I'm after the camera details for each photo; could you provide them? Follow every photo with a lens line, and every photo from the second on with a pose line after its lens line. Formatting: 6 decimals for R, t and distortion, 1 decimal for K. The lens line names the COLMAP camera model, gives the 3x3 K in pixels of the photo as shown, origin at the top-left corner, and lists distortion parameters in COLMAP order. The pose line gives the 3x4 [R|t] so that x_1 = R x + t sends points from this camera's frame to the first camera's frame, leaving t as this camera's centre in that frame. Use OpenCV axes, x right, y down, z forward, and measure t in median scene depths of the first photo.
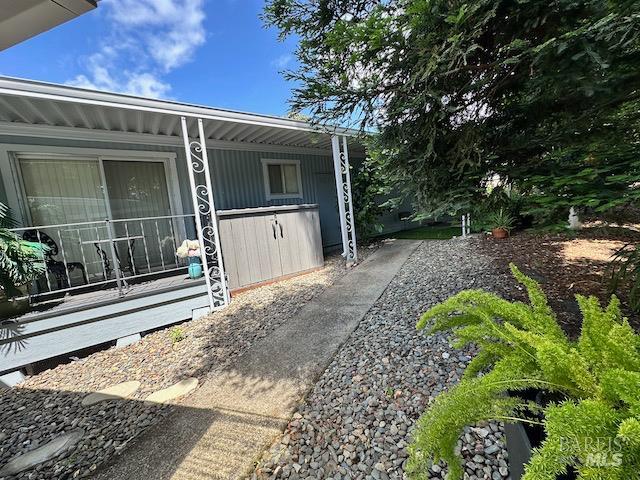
lens RADIAL K [[256.4, 0, 320.0], [0, 256.4, 240.0], [0, 0, 1]] dist [0.000021, 0.000322]
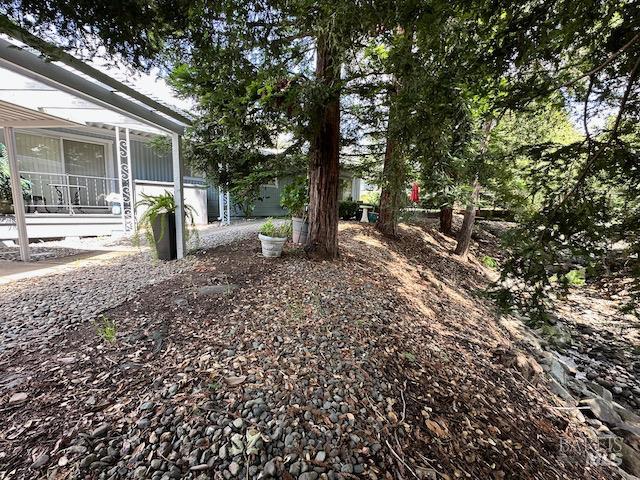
lens RADIAL K [[256.4, 0, 320.0], [0, 256.4, 240.0], [0, 0, 1]] dist [0.000021, 0.000322]
pose [[0.977595, 0.117971, 0.174330, 0.644017], [-0.123074, 0.992221, 0.018717, 0.119634], [-0.170766, -0.039753, 0.984509, -1.060684]]
